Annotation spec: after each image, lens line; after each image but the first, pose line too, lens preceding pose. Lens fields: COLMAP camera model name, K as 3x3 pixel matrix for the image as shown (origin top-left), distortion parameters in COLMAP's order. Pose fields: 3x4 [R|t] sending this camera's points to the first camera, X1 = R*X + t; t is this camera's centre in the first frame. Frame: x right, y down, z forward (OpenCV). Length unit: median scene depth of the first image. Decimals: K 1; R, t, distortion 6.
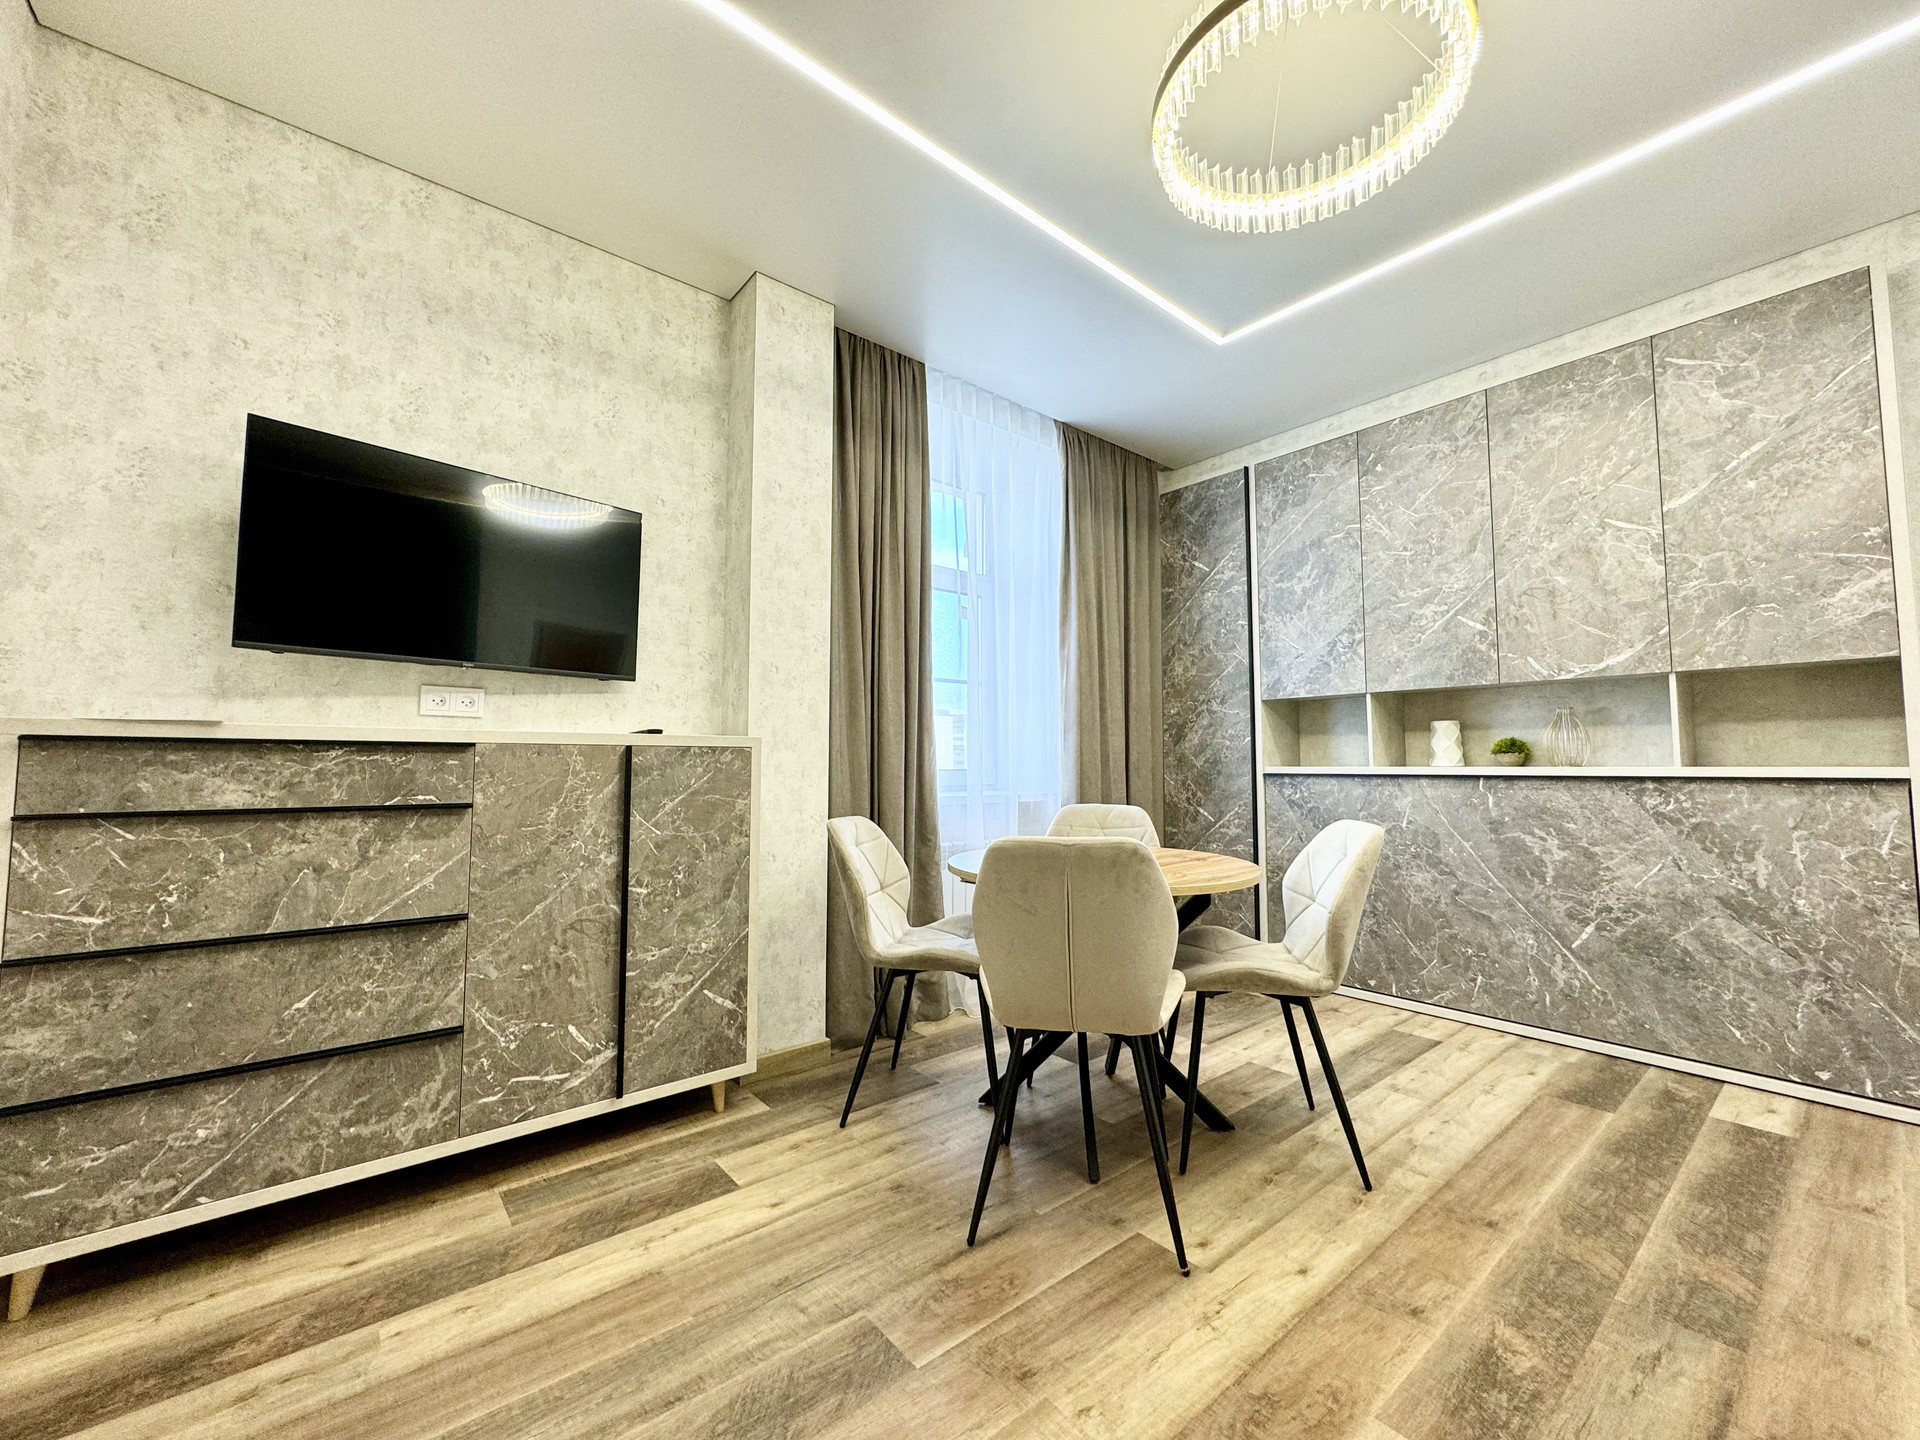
lens RADIAL K [[766.9, 0, 964.2], [0, 766.9, 715.0], [0, 0, 1]] dist [-0.003873, 0.000647]
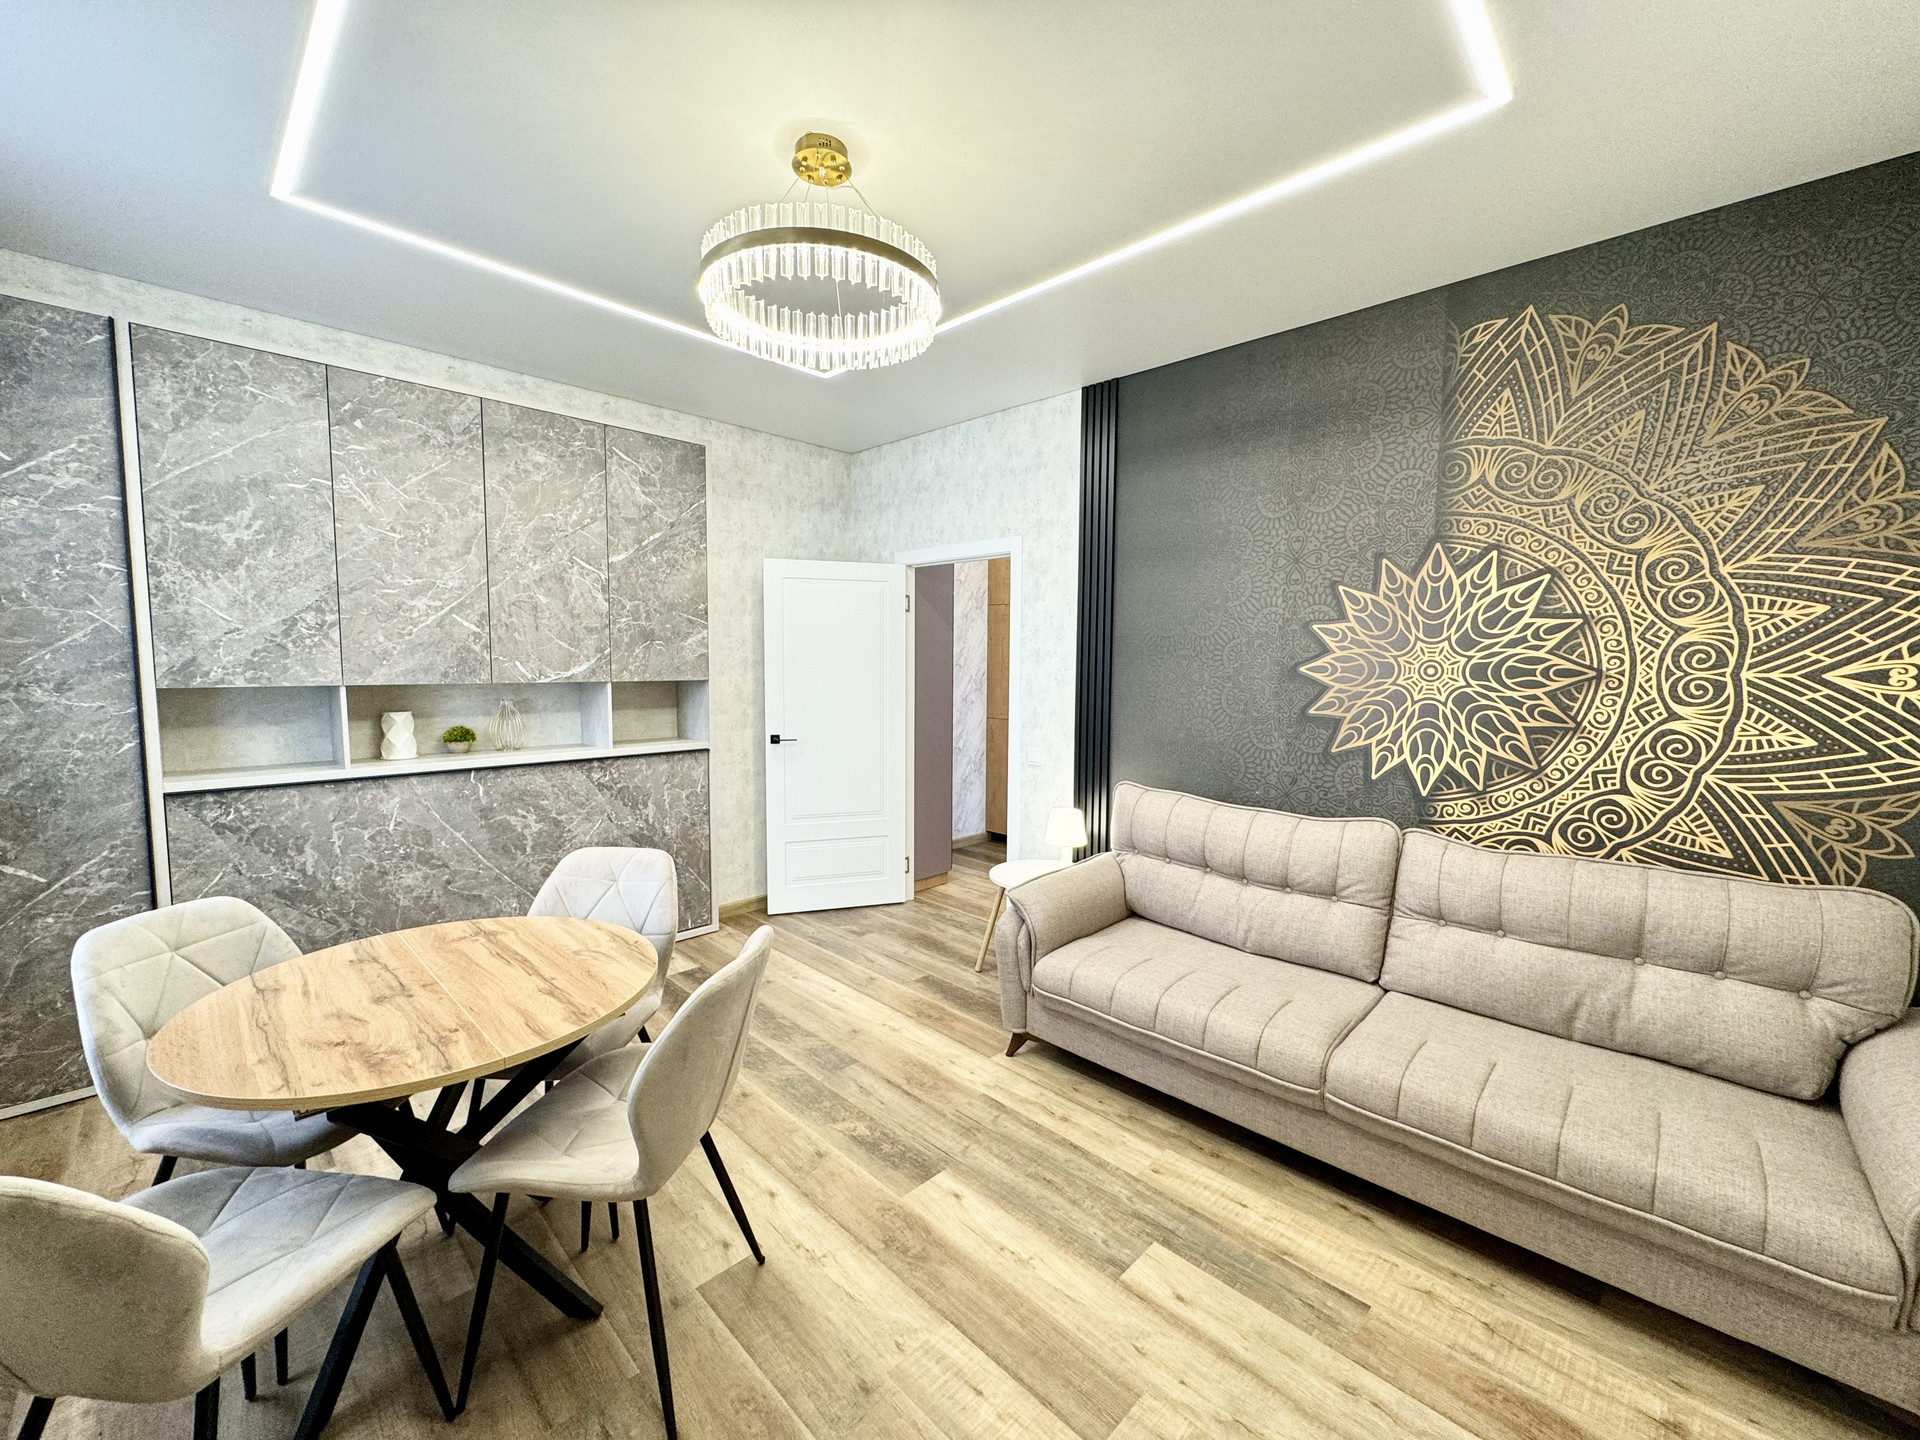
lens RADIAL K [[766.9, 0, 950.7], [0, 766.9, 714.9], [0, 0, 1]] dist [-0.003873, 0.000647]
pose [[-0.090379, -0.074693, 0.993102, -0.515933], [-0.073855, 0.994940, 0.068110, -0.137136], [-0.993165, -0.067190, -0.095439, 0.520100]]
